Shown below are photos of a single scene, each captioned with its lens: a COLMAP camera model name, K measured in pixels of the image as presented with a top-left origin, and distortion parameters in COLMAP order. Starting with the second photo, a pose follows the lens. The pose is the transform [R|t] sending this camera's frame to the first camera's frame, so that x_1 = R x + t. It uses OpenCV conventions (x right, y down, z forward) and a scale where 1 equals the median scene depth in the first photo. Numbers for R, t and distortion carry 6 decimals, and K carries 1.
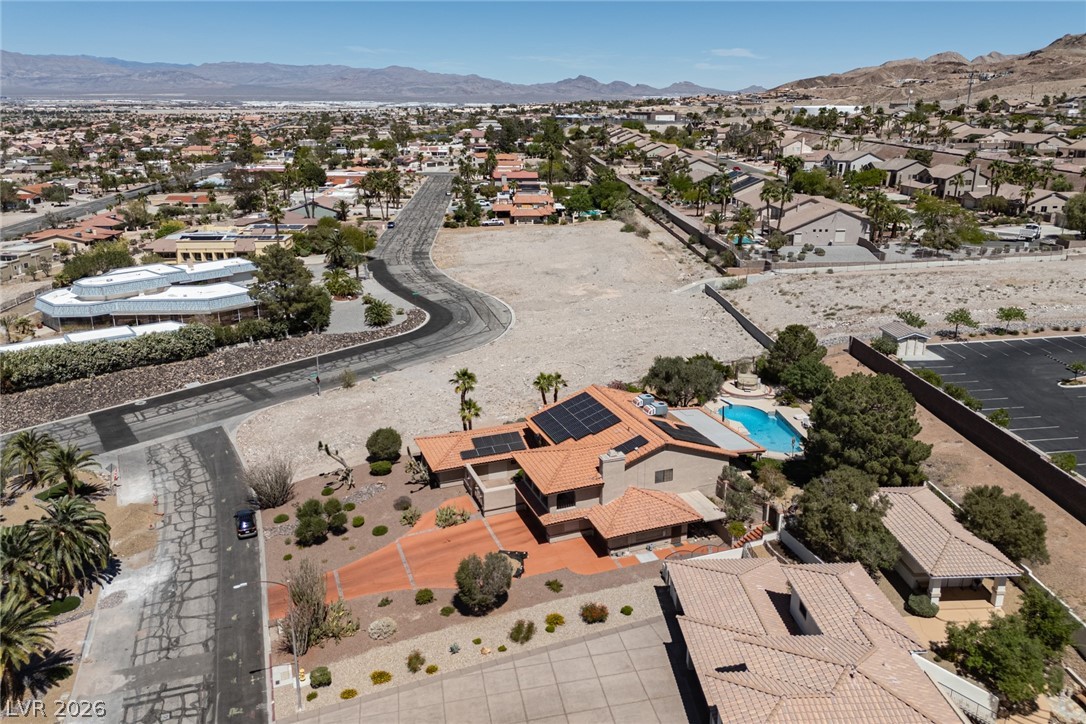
lens RADIAL K [[798.4, 0, 544.7], [0, 798.4, 352.6], [0, 0, 1]] dist [0.065281, -0.057937]
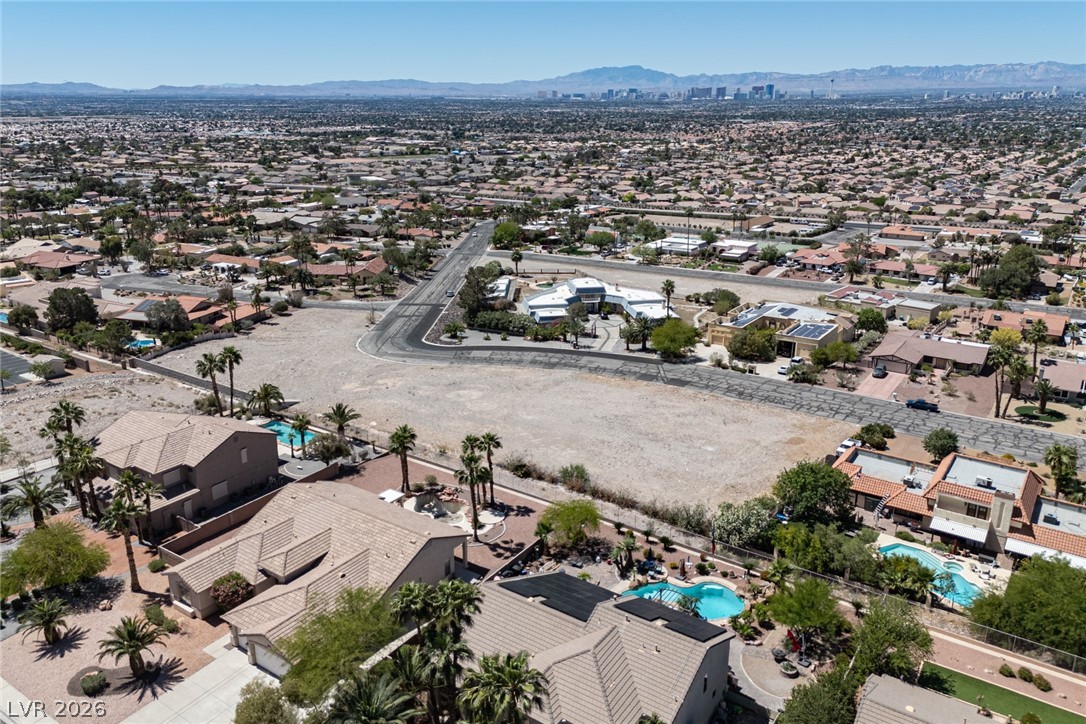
lens RADIAL K [[798.4, 0, 546.4], [0, 798.4, 363.2], [0, 0, 1]] dist [0.065281, -0.057937]
pose [[-0.628964, 0.240097, -0.739430, 0.679975], [-0.231964, 0.849836, 0.473257, -0.643239], [0.742022, 0.469183, -0.478823, 1.670554]]
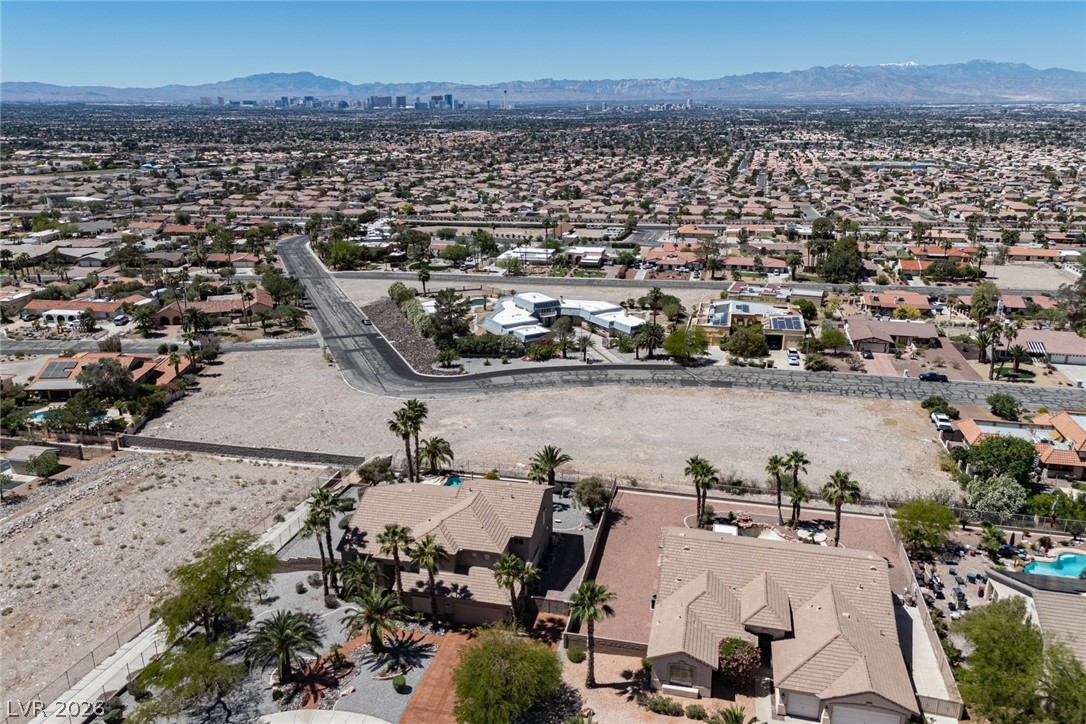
lens RADIAL K [[798.4, 0, 547.5], [0, 798.4, 388.9], [0, 0, 1]] dist [0.065281, -0.057937]
pose [[-0.297490, 0.311675, -0.902418, 0.856791], [-0.284507, 0.873327, 0.395418, -0.521308], [0.911348, 0.374377, -0.171132, 1.278069]]
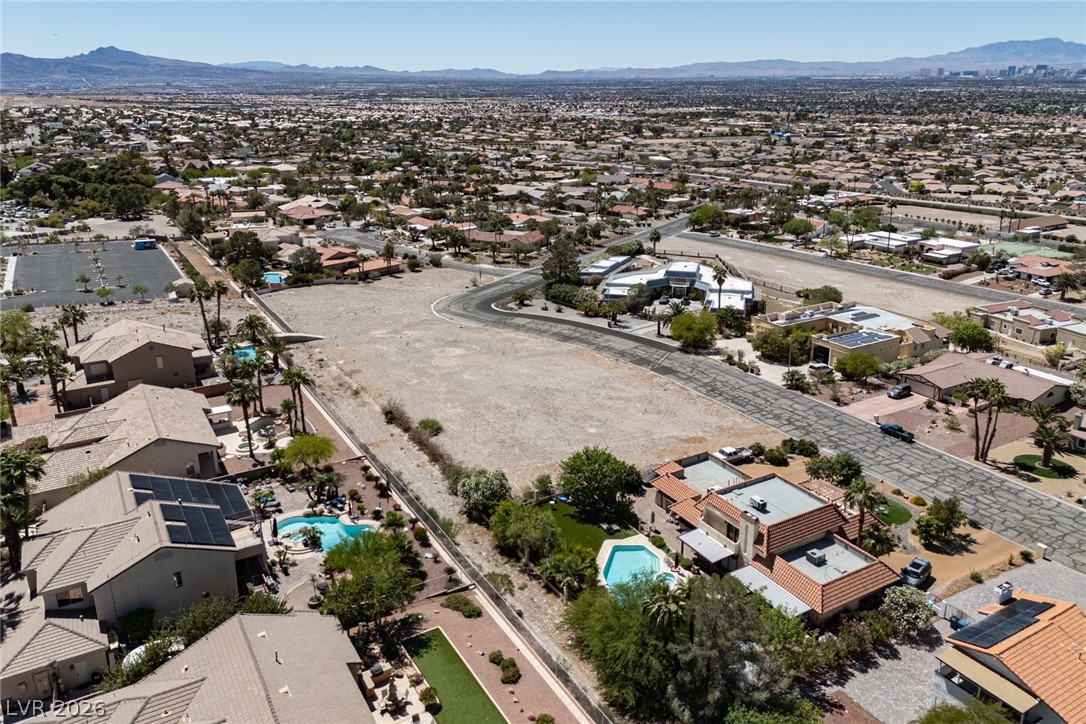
lens RADIAL K [[798.4, 0, 544.5], [0, 798.4, 343.9], [0, 0, 1]] dist [0.065281, -0.057937]
pose [[-0.895251, 0.137559, -0.423797, 0.365371], [-0.132678, 0.825698, 0.548287, -0.734473], [0.425350, 0.547083, -0.720956, 1.963748]]
